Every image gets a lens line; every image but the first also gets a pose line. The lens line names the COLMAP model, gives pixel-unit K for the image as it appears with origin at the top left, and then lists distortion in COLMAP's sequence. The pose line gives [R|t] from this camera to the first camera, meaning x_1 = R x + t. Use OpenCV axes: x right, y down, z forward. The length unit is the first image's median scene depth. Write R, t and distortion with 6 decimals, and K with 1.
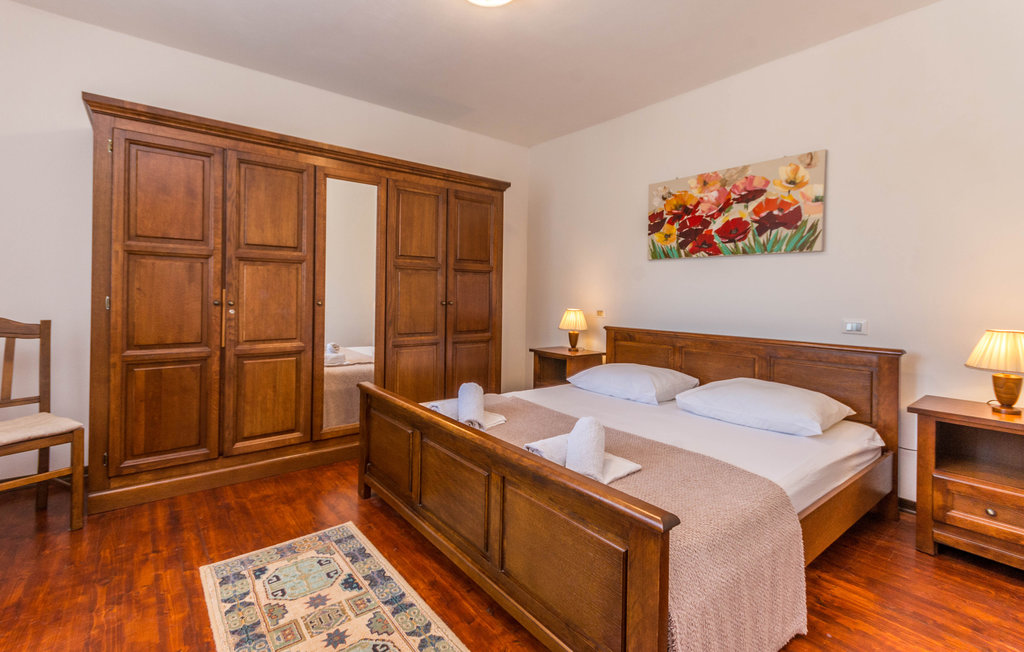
lens RADIAL K [[467.0, 0, 511.6], [0, 467.0, 301.7], [0, 0, 1]] dist [0.009866, -0.000974]
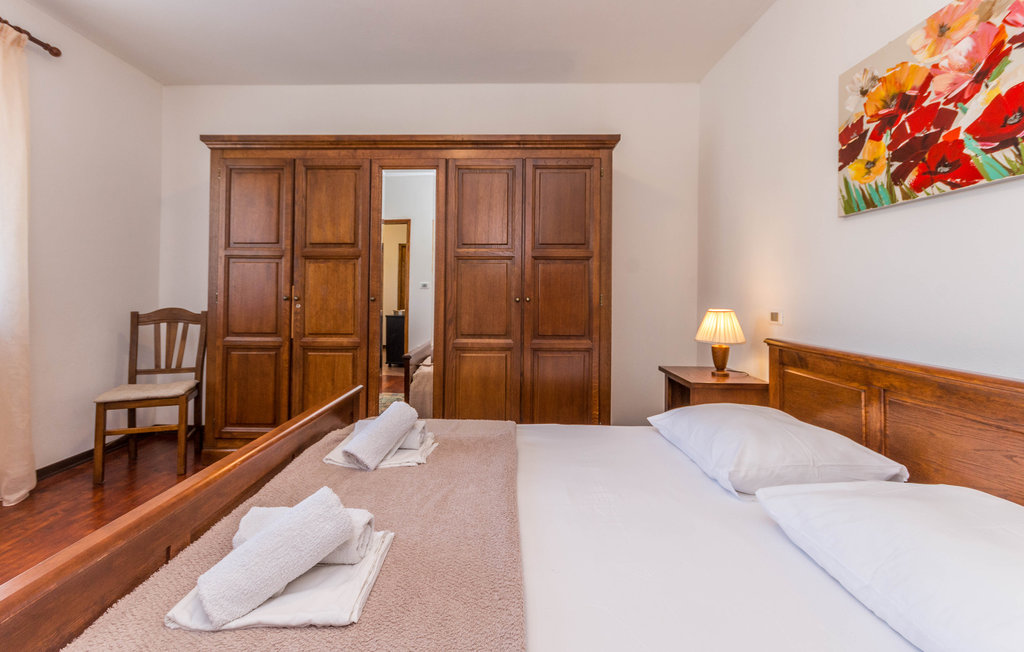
lens RADIAL K [[467.0, 0, 498.1], [0, 467.0, 291.0], [0, 0, 1]] dist [0.009866, -0.000974]
pose [[0.762244, -0.014488, -0.647127, 0.396627], [-0.003620, 0.999638, -0.026645, 0.011373], [0.647279, 0.022652, 0.761916, 0.404269]]
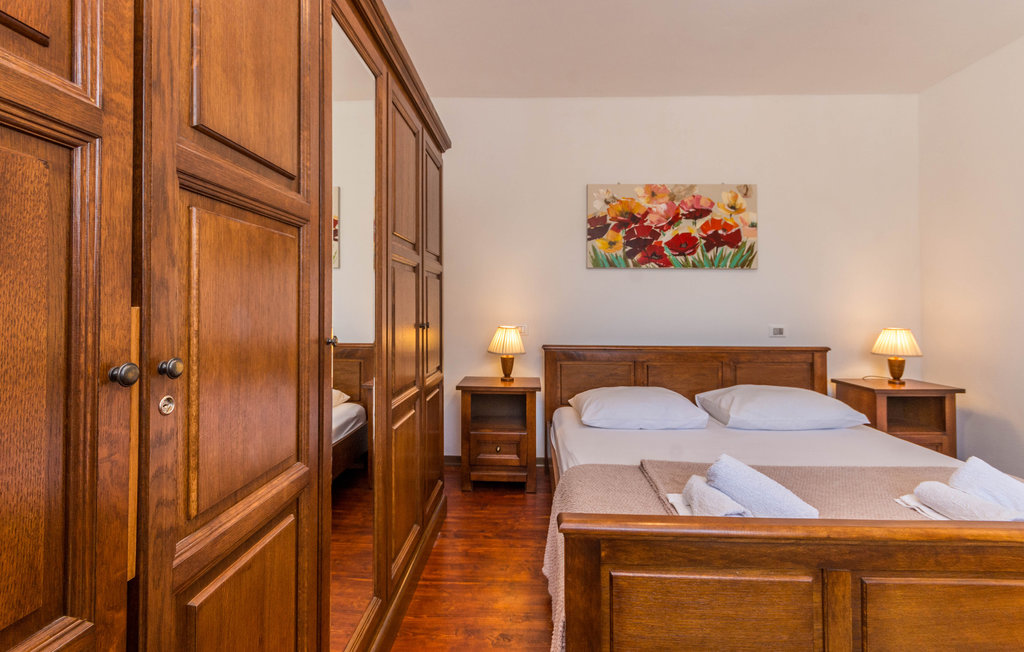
lens RADIAL K [[467.0, 0, 515.2], [0, 467.0, 304.6], [0, 0, 1]] dist [0.009866, -0.000974]
pose [[0.640735, -0.009115, 0.767708, -0.567412], [0.018100, 0.999831, -0.003236, -0.021462], [-0.767548, 0.015969, 0.640792, 0.622111]]
